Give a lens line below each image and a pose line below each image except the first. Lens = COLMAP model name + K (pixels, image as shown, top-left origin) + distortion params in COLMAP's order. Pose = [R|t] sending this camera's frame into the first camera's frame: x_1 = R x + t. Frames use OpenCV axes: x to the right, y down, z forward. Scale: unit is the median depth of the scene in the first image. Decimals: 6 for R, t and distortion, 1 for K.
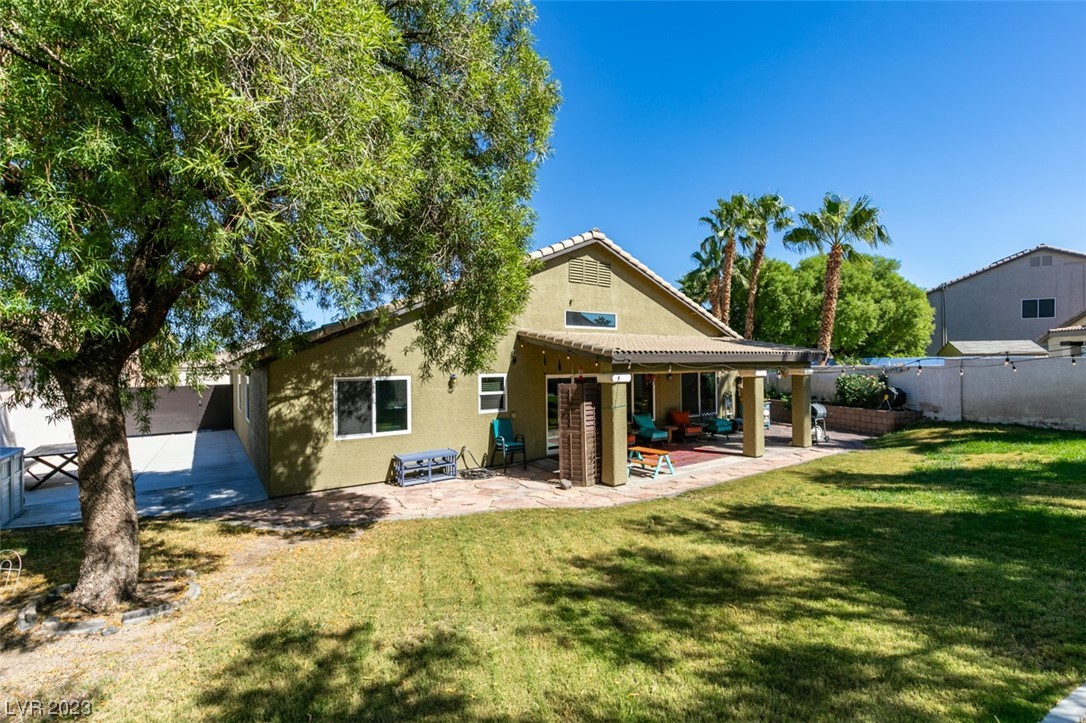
lens RADIAL K [[484.4, 0, 543.5], [0, 484.4, 366.1], [0, 0, 1]] dist [0.001754, -0.000715]
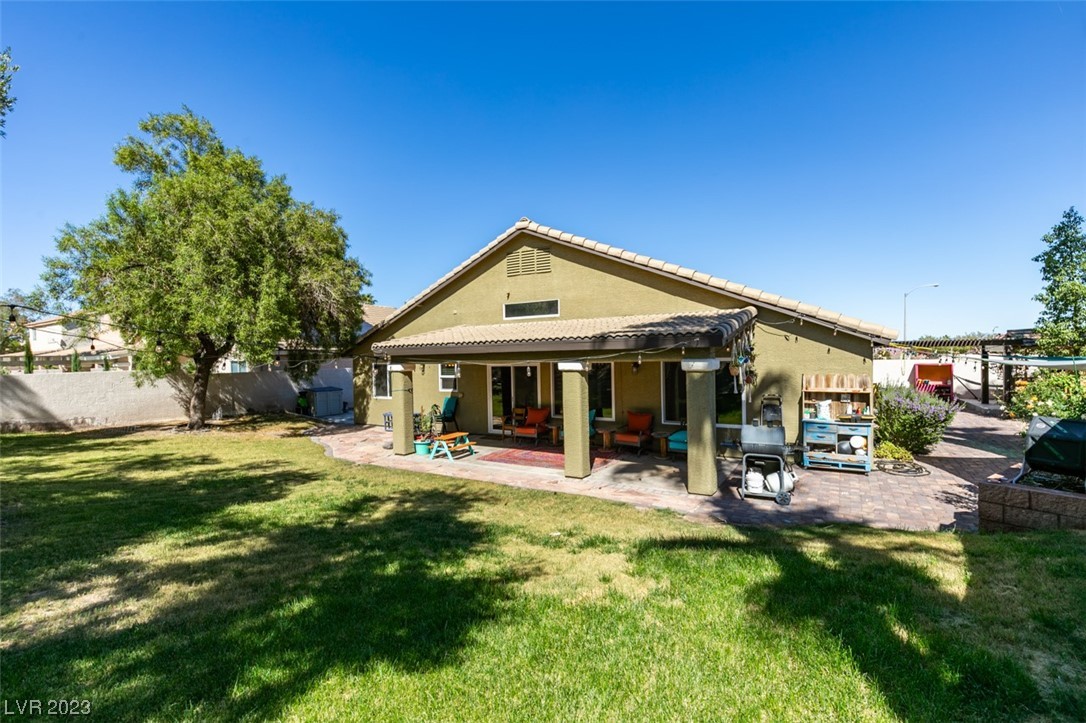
lens RADIAL K [[484.4, 0, 540.9], [0, 484.4, 363.9], [0, 0, 1]] dist [0.001754, -0.000715]
pose [[0.381675, 0.012026, -0.924218, 1.188796], [0.019845, 0.999578, 0.021202, -0.001948], [0.924084, -0.026434, 0.381275, 0.723530]]
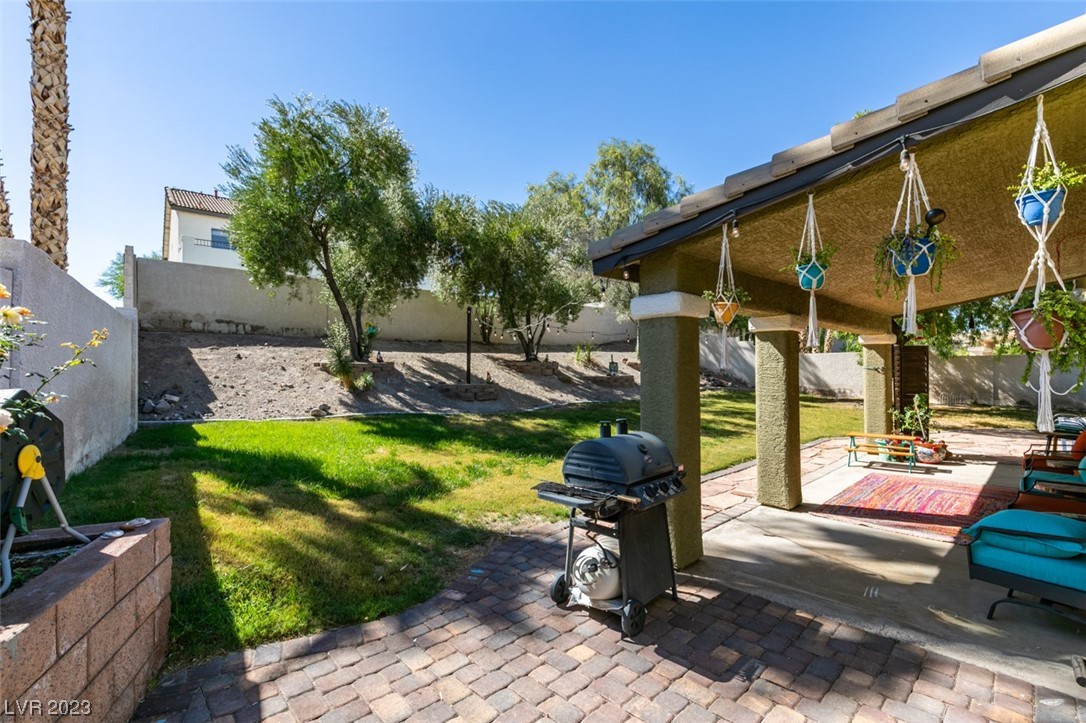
lens RADIAL K [[484.4, 0, 538.0], [0, 484.4, 359.0], [0, 0, 1]] dist [0.001754, -0.000715]
pose [[-0.988715, 0.008798, -0.149549, 0.787368], [0.011356, 0.999803, -0.016260, 0.059907], [0.149376, -0.017774, -0.988621, 1.534388]]
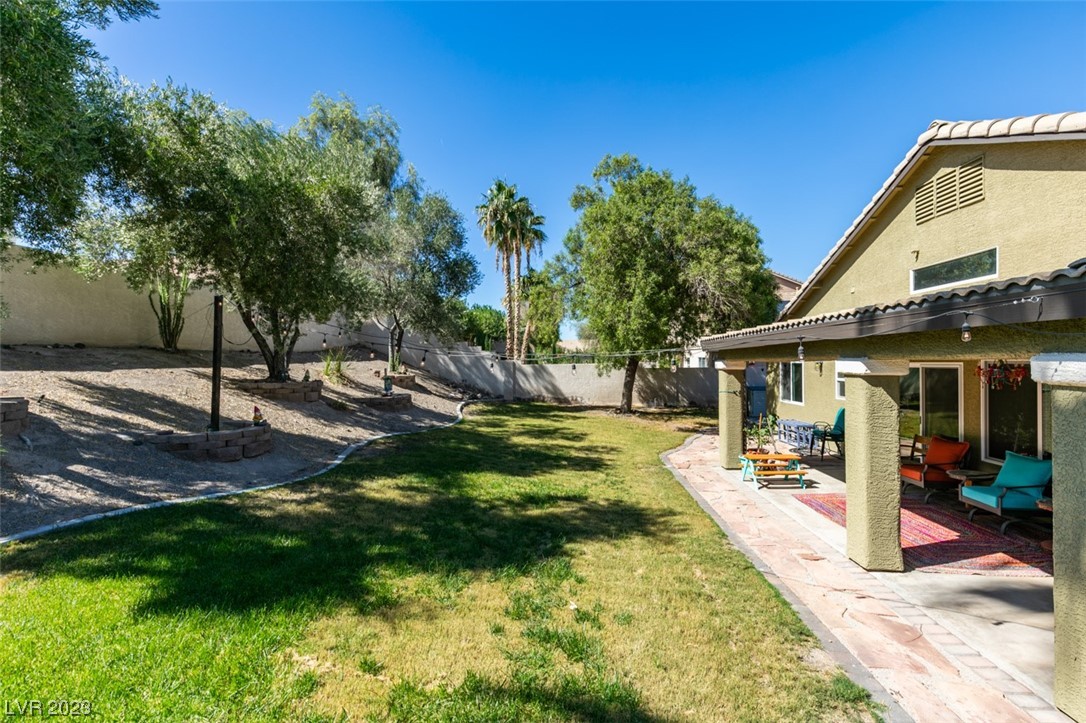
lens RADIAL K [[484.4, 0, 540.4], [0, 484.4, 361.4], [0, 0, 1]] dist [0.001754, -0.000715]
pose [[-0.635106, 0.009566, -0.772366, 1.011538], [0.013222, 0.999911, 0.001511, 0.009942], [0.772312, -0.009253, -0.635176, 1.129739]]
